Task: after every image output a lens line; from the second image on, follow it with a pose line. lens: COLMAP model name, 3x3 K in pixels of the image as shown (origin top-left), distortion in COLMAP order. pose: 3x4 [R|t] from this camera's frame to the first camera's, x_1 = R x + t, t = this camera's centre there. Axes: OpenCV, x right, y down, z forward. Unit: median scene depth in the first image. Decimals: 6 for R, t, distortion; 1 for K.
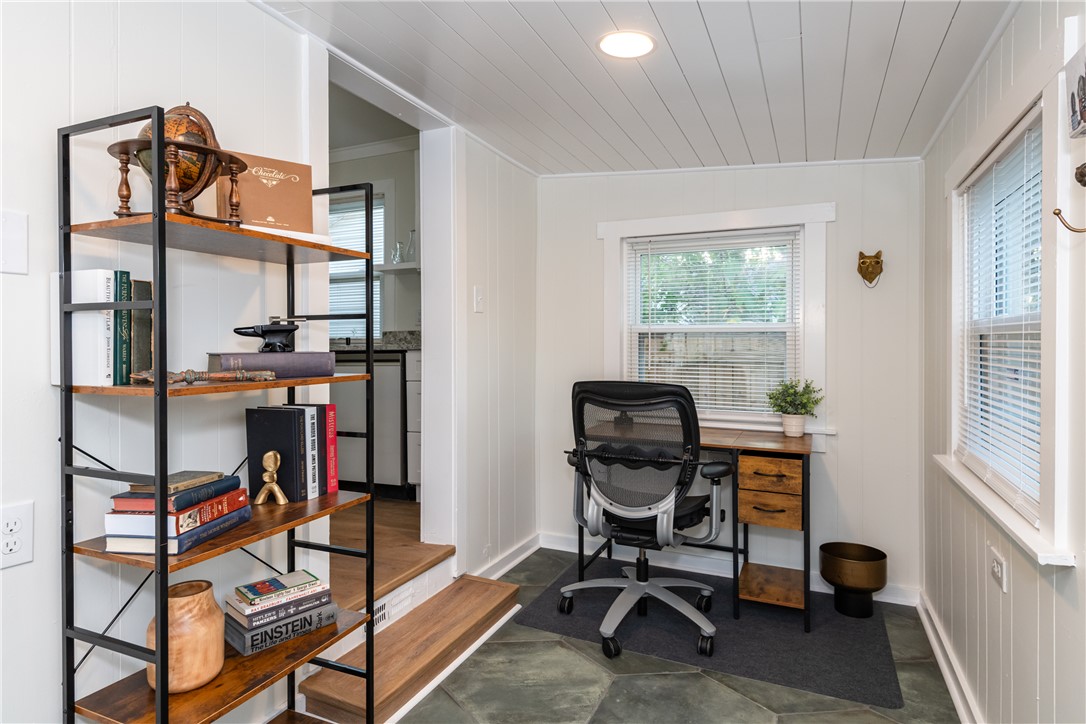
lens RADIAL K [[589.8, 0, 526.9], [0, 589.8, 356.8], [0, 0, 1]] dist [0.034676, -0.032054]
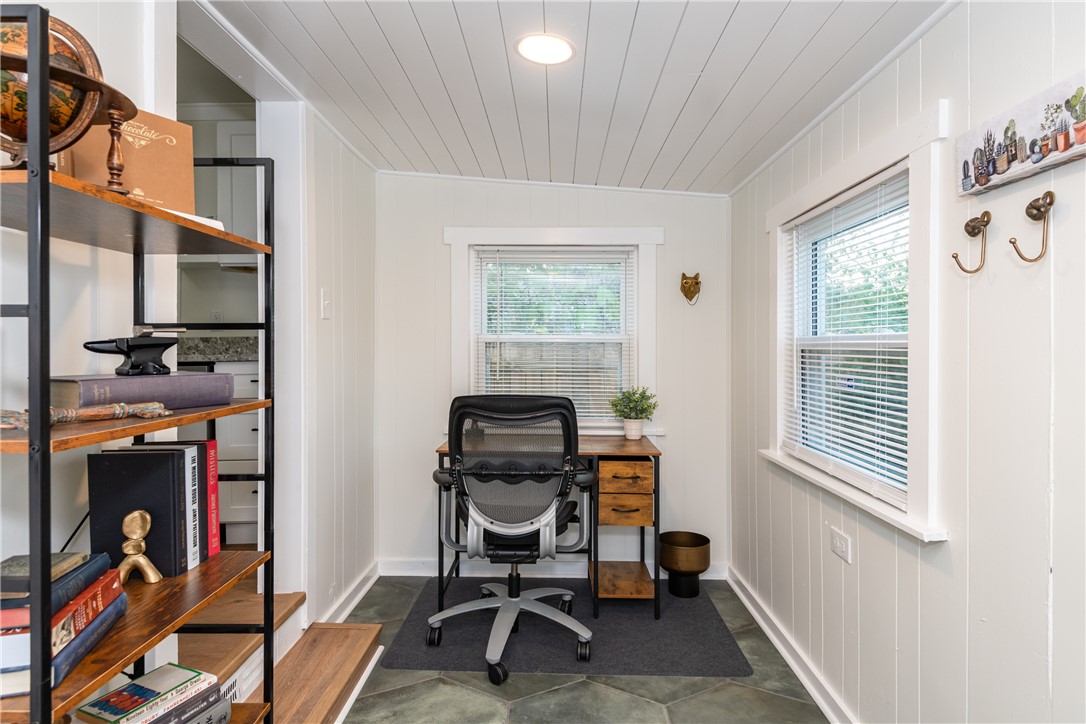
lens RADIAL K [[589.8, 0, 526.9], [0, 589.8, 356.8], [0, 0, 1]] dist [0.034676, -0.032054]
pose [[0.919451, -0.004061, 0.393184, -0.186145], [0.006654, 0.999964, -0.005230, -0.015176], [-0.393148, 0.007425, 0.919445, 0.095634]]
